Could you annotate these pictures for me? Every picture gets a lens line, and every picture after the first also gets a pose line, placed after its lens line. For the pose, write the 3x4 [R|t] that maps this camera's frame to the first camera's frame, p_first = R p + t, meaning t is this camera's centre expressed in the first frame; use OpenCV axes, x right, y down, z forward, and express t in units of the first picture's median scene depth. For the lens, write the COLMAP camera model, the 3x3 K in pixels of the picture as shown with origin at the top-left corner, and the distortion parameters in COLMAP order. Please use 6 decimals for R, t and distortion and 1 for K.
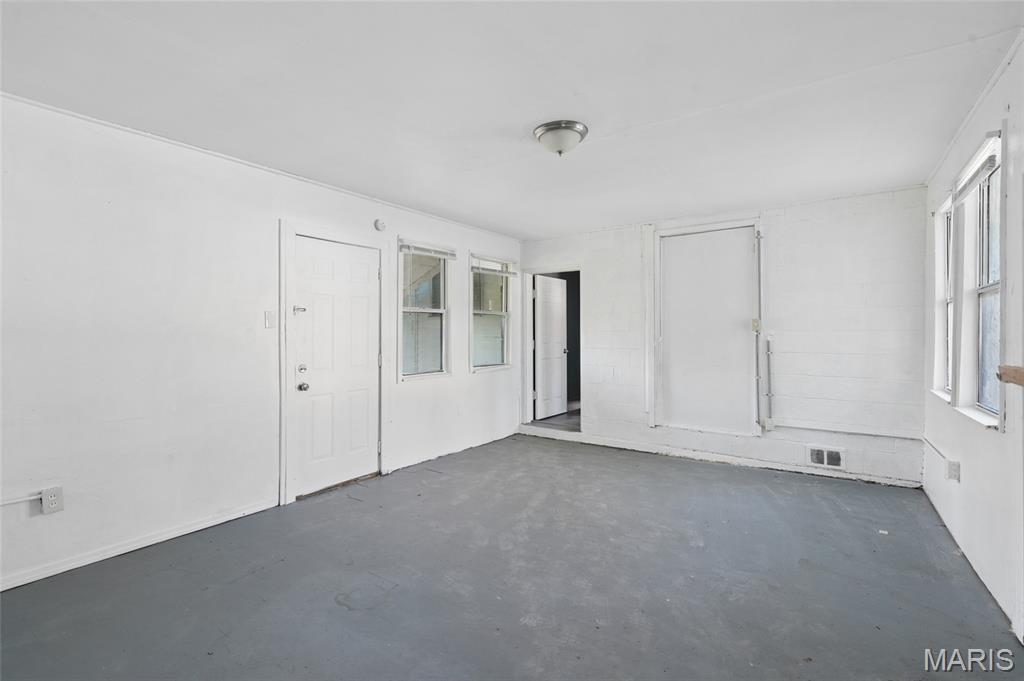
lens RADIAL K [[464.9, 0, 504.7], [0, 464.9, 333.7], [0, 0, 1]] dist [-0.005211, 0.002964]
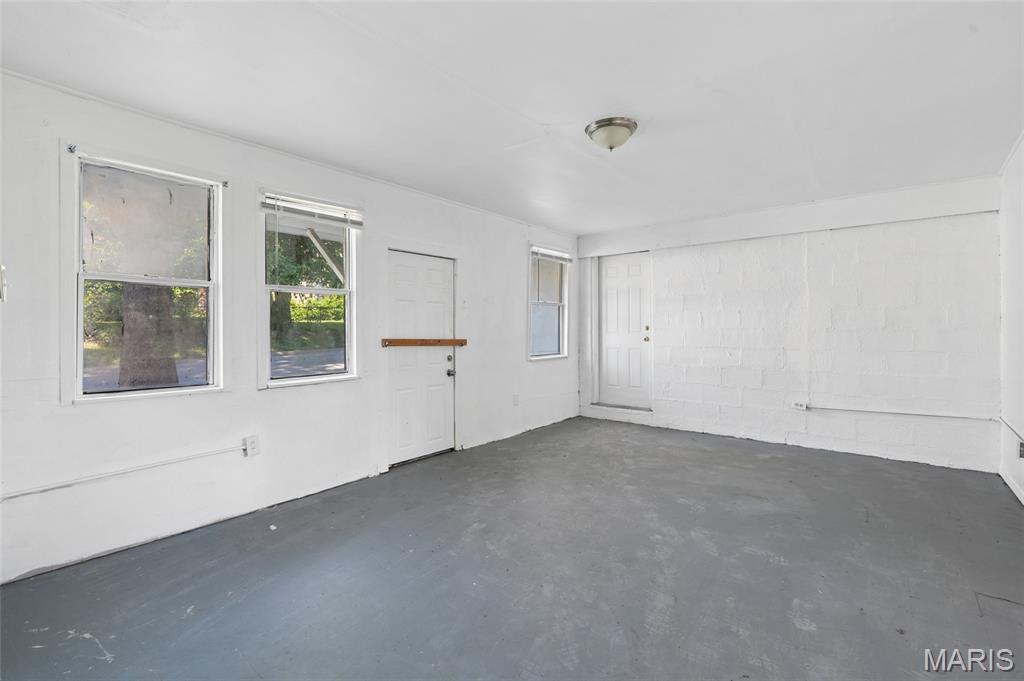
lens RADIAL K [[464.9, 0, 517.1], [0, 464.9, 334.2], [0, 0, 1]] dist [-0.005211, 0.002964]
pose [[-0.997401, 0.004130, 0.071931, 0.178532], [0.004932, 0.999928, 0.010973, 0.015351], [-0.071880, 0.011300, -0.997349, 1.401892]]
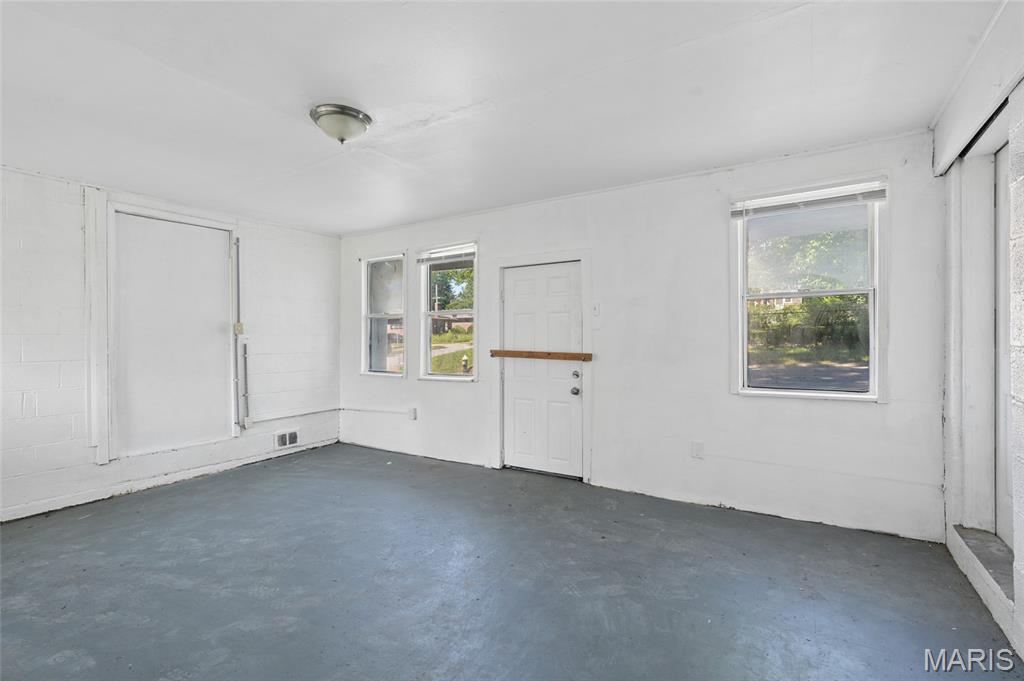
lens RADIAL K [[464.9, 0, 511.2], [0, 464.9, 339.7], [0, 0, 1]] dist [-0.005211, 0.002964]
pose [[-0.042303, -0.005528, 0.999090, -0.559312], [0.007338, 0.999956, 0.005844, 0.004226], [-0.999078, 0.007578, -0.042260, 0.477859]]
